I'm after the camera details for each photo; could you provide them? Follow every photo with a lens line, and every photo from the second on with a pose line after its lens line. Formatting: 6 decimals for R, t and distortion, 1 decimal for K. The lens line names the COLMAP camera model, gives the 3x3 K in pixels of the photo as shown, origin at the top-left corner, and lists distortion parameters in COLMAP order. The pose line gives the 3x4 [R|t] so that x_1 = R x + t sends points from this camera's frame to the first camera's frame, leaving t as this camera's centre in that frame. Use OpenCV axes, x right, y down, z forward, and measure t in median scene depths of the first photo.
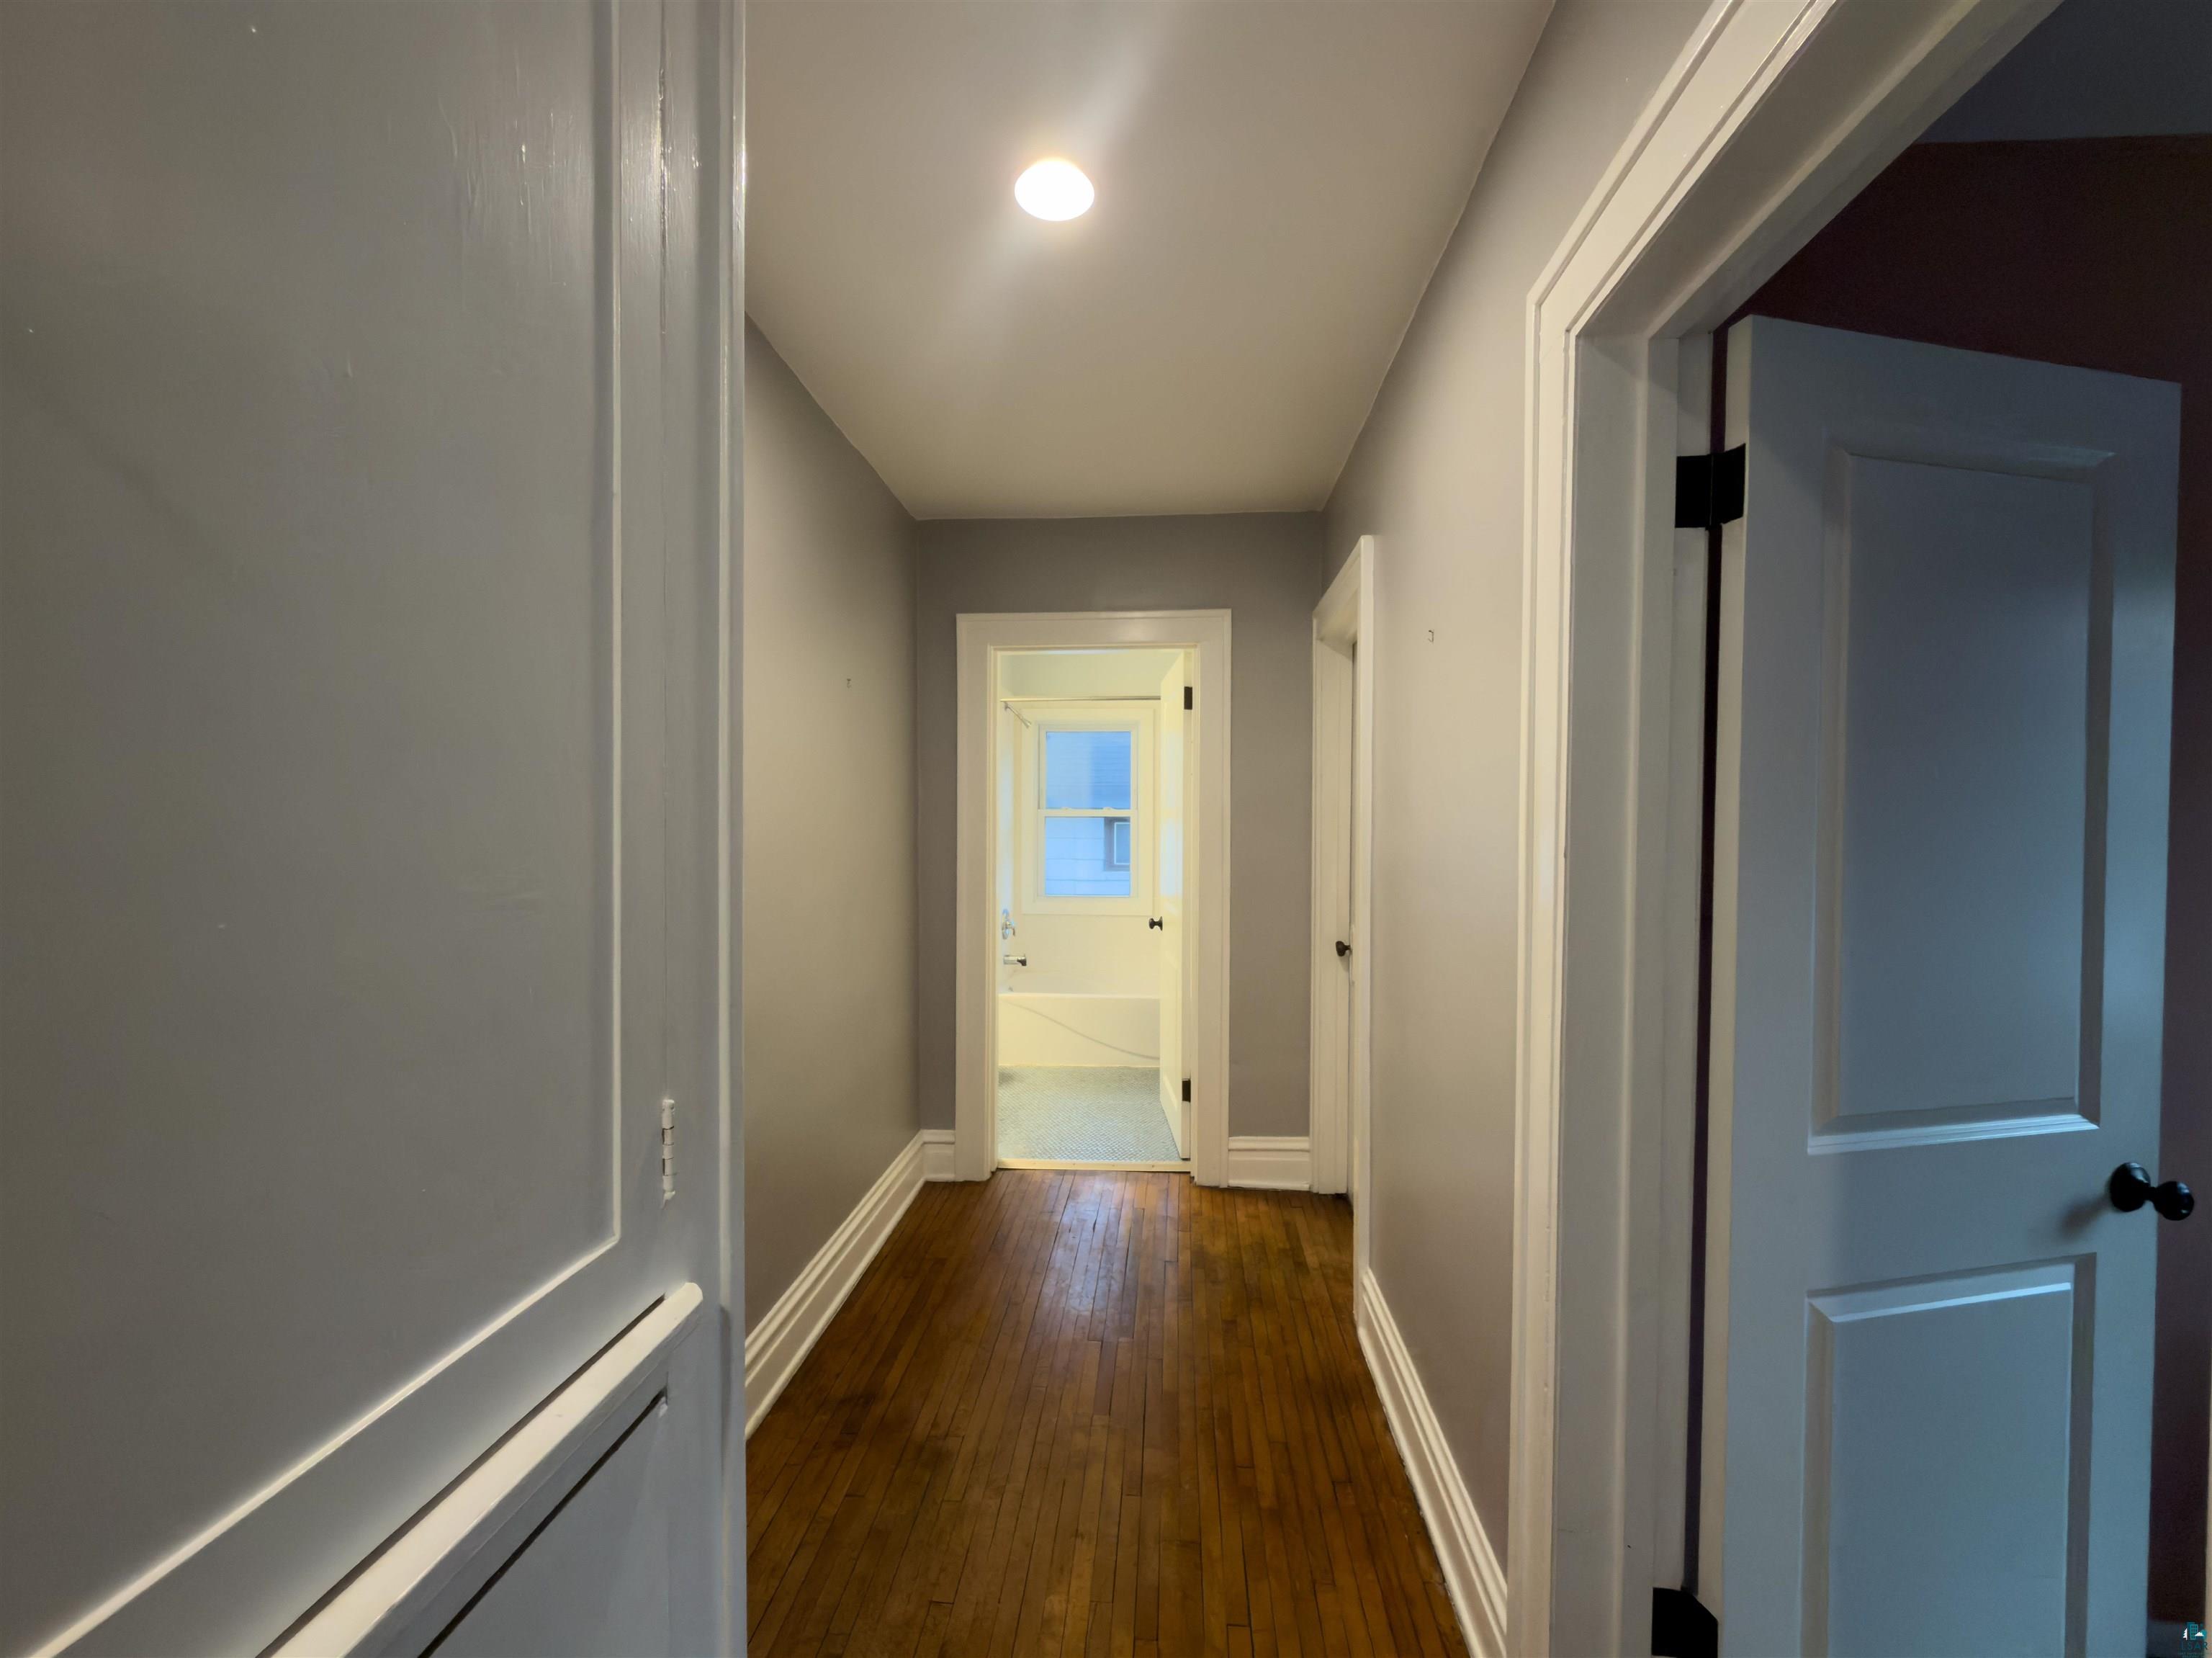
lens RADIAL K [[887.2, 0, 1108.9], [0, 887.2, 827.2], [0, 0, 1]] dist [-0.000016, -0.000209]
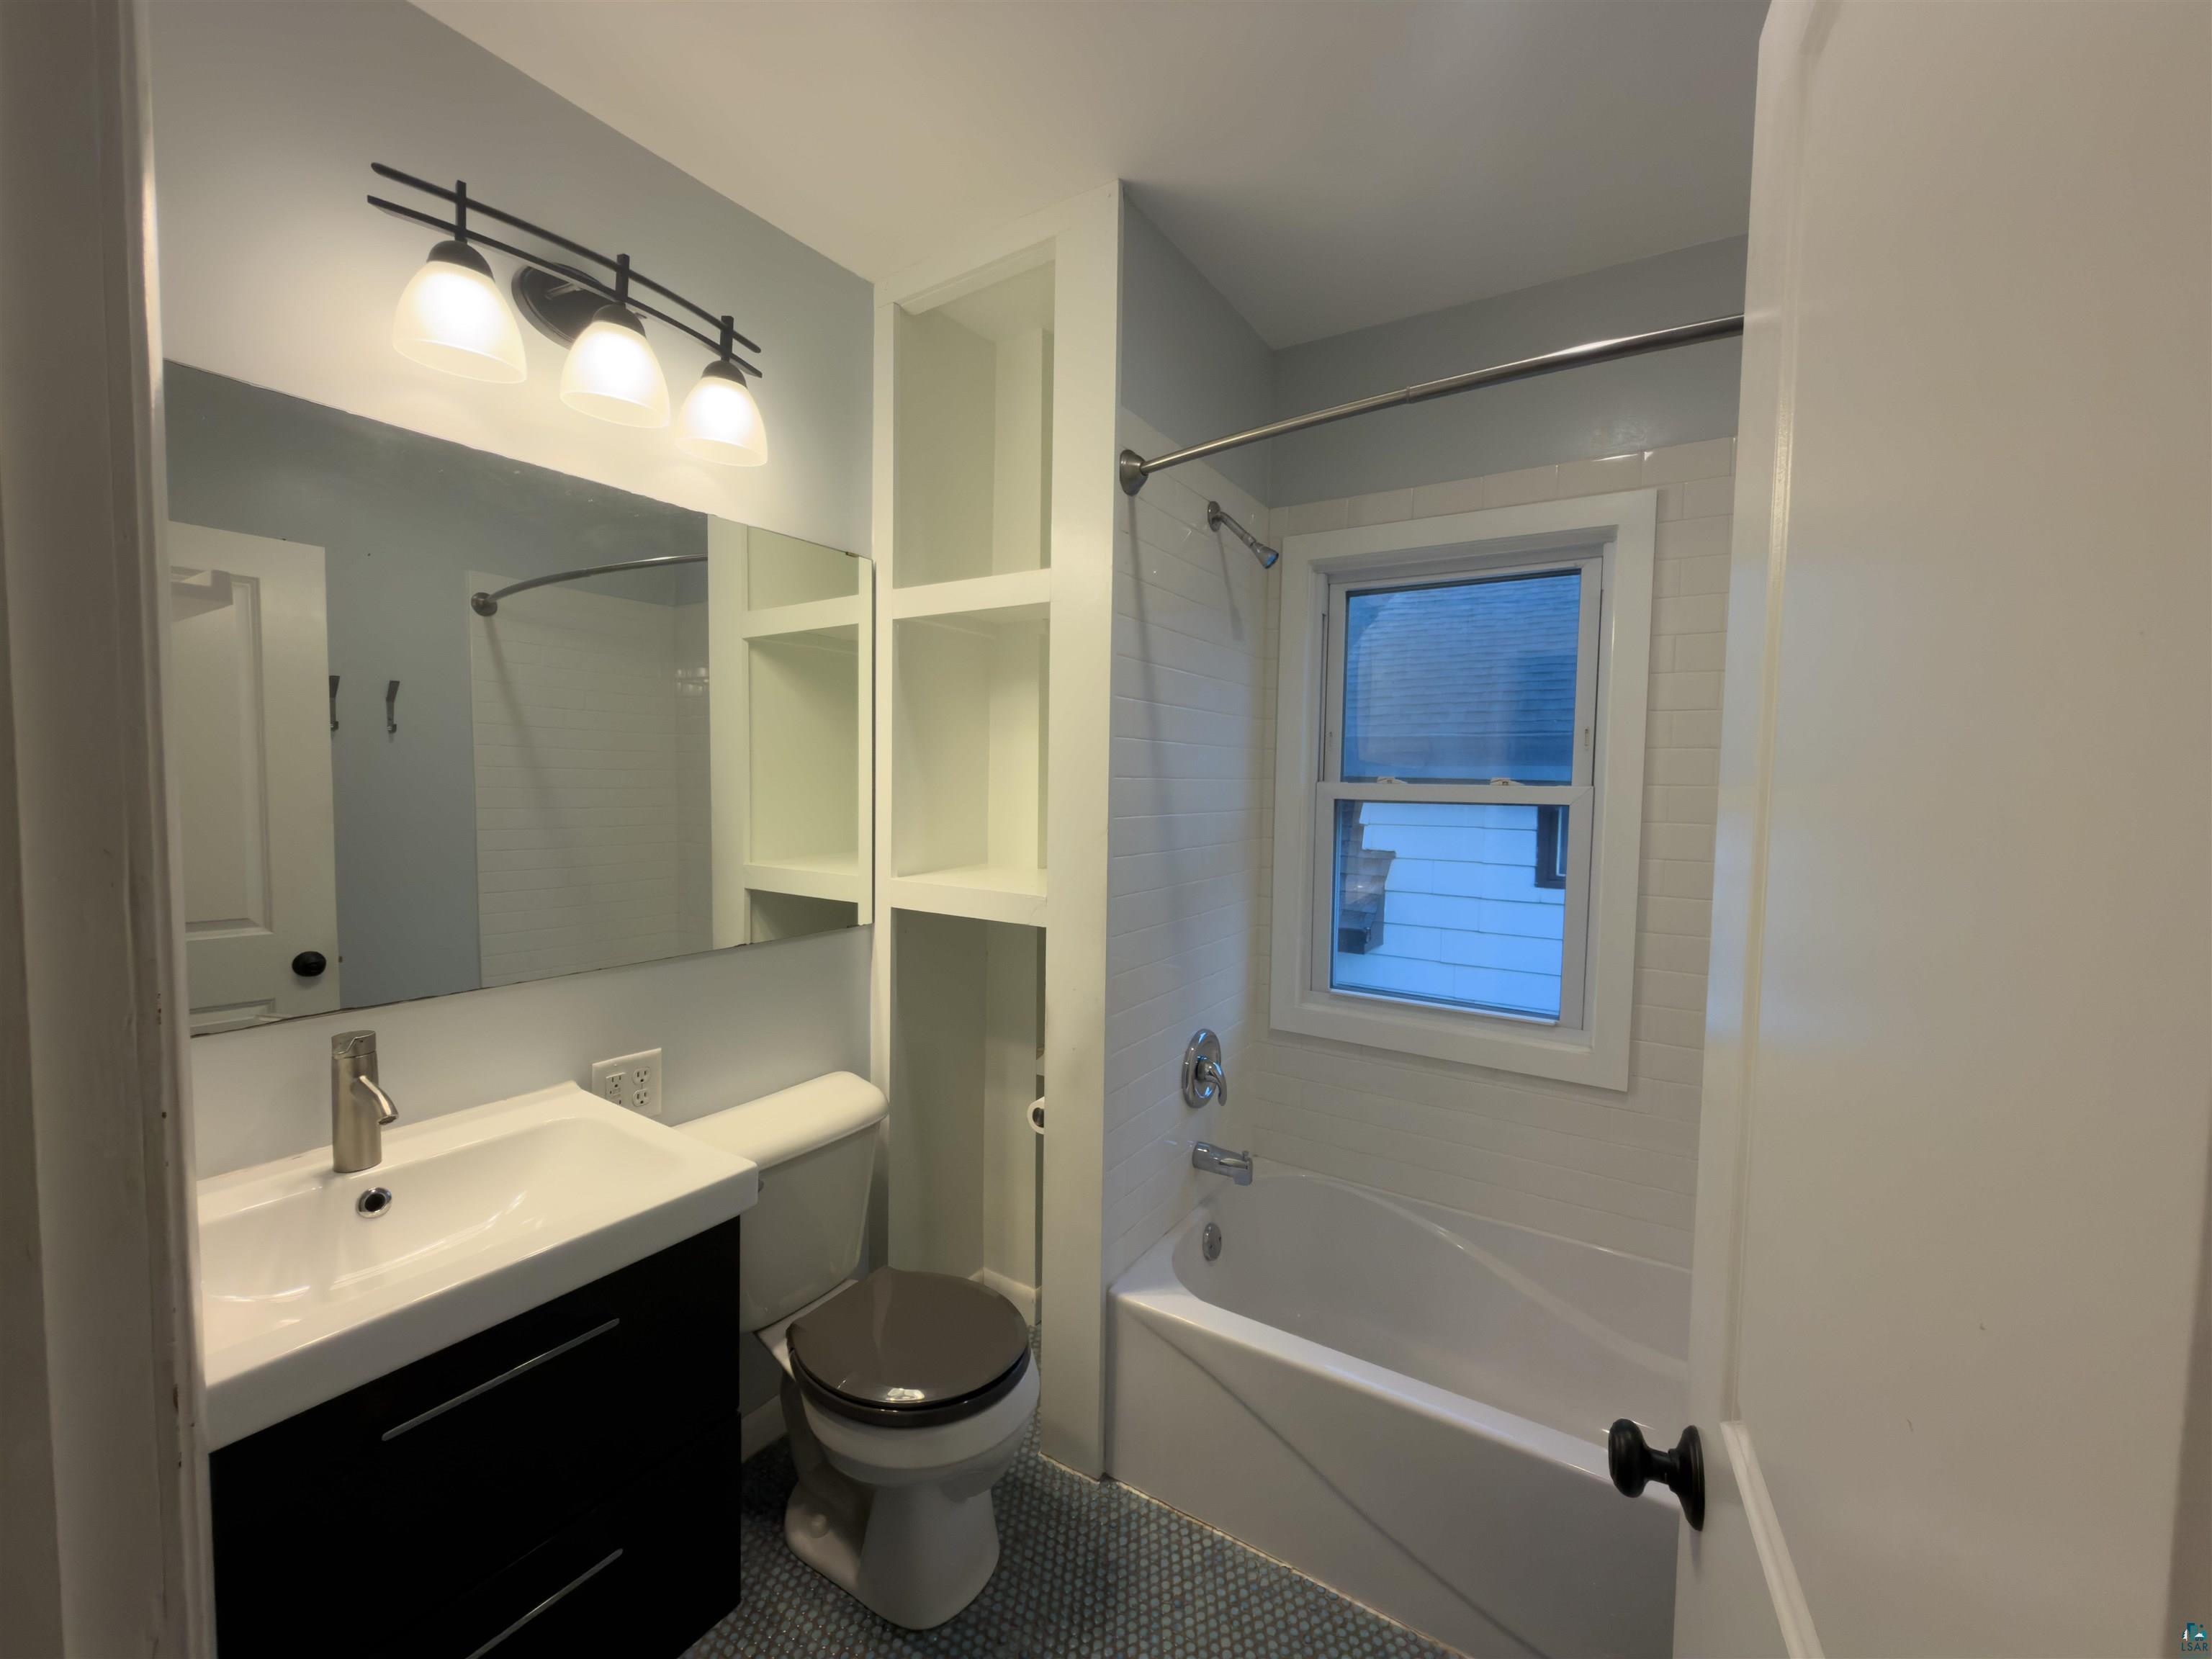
lens RADIAL K [[887.1, 0, 1111.0], [0, 887.1, 826.5], [0, 0, 1]] dist [-0.000016, -0.000209]
pose [[0.887933, 0.040165, -0.458215, 0.024037], [-0.025505, 0.998947, 0.038138, -0.012584], [0.459265, -0.022177, 0.888023, 0.588084]]
